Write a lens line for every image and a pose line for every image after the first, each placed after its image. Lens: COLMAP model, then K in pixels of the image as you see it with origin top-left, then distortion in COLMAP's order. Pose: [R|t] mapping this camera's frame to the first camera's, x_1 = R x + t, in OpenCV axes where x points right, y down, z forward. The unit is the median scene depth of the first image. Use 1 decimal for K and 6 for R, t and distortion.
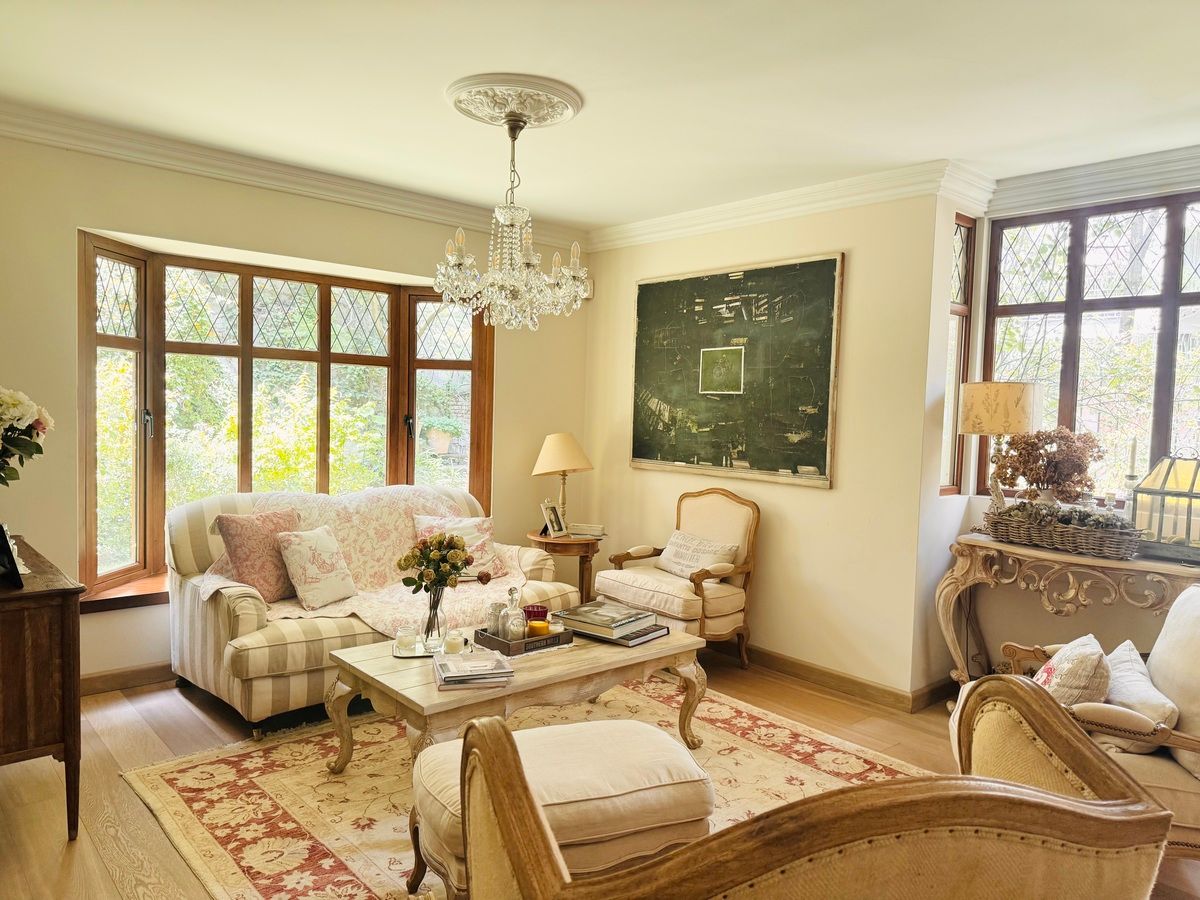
lens RADIAL K [[870.4, 0, 588.7], [0, 870.4, 445.4], [0, 0, 1]] dist [0.057437, -0.005069]
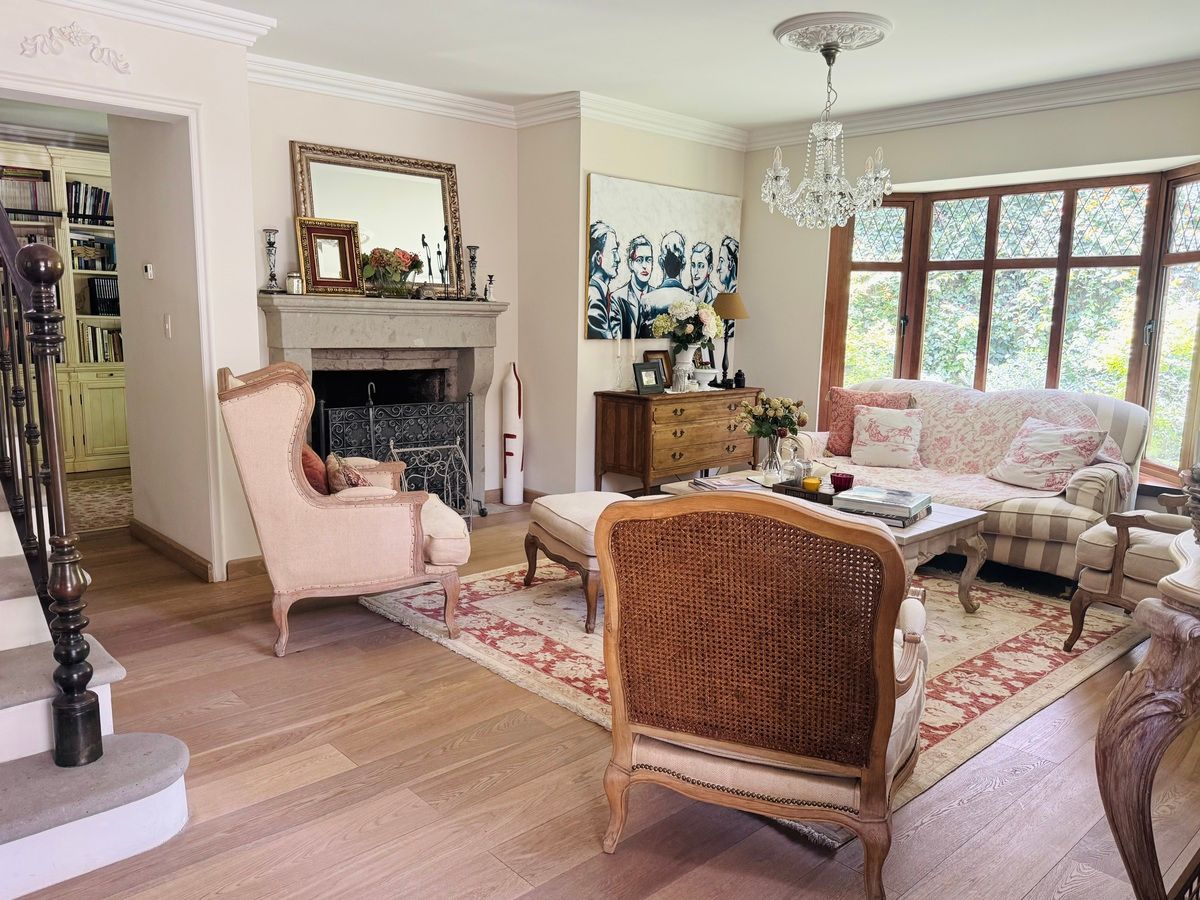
lens RADIAL K [[870.4, 0, 599.6], [0, 870.4, 453.9], [0, 0, 1]] dist [0.057437, -0.005069]
pose [[0.044909, 0.137034, -0.989548, 0.935159], [-0.064762, 0.988863, 0.134000, 0.020458], [0.996890, 0.058067, 0.053283, 0.543964]]
